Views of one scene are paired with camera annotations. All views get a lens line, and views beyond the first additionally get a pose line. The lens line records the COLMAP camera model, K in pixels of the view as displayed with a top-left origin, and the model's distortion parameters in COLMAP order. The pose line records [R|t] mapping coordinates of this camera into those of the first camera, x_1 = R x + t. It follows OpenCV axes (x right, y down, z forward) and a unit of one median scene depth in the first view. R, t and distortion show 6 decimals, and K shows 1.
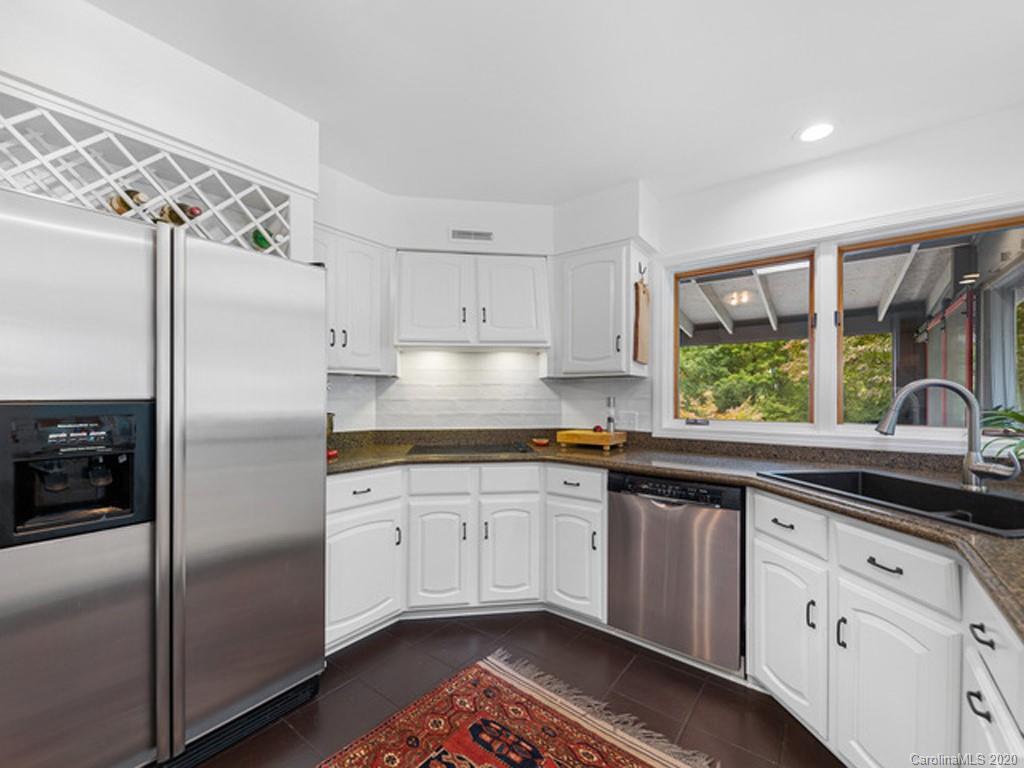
lens RADIAL K [[429.8, 0, 516.3], [0, 429.8, 391.0], [0, 0, 1]] dist [0.000477, -0.000479]
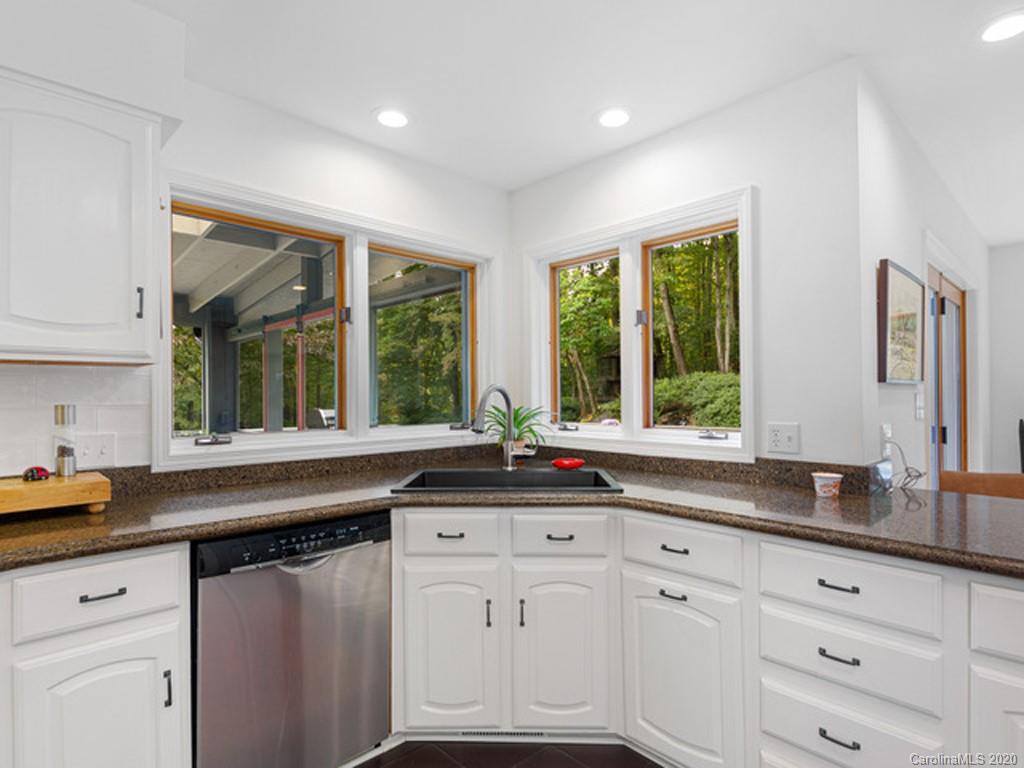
lens RADIAL K [[545.5, 0, 515.6], [0, 545.5, 389.2], [0, 0, 1]] dist [-0.017194, -0.001060]
pose [[0.151245, 0.007887, 0.988465, -0.386546], [-0.003216, 0.999967, -0.007487, -0.001064], [-0.988491, -0.002047, 0.151265, 0.496487]]
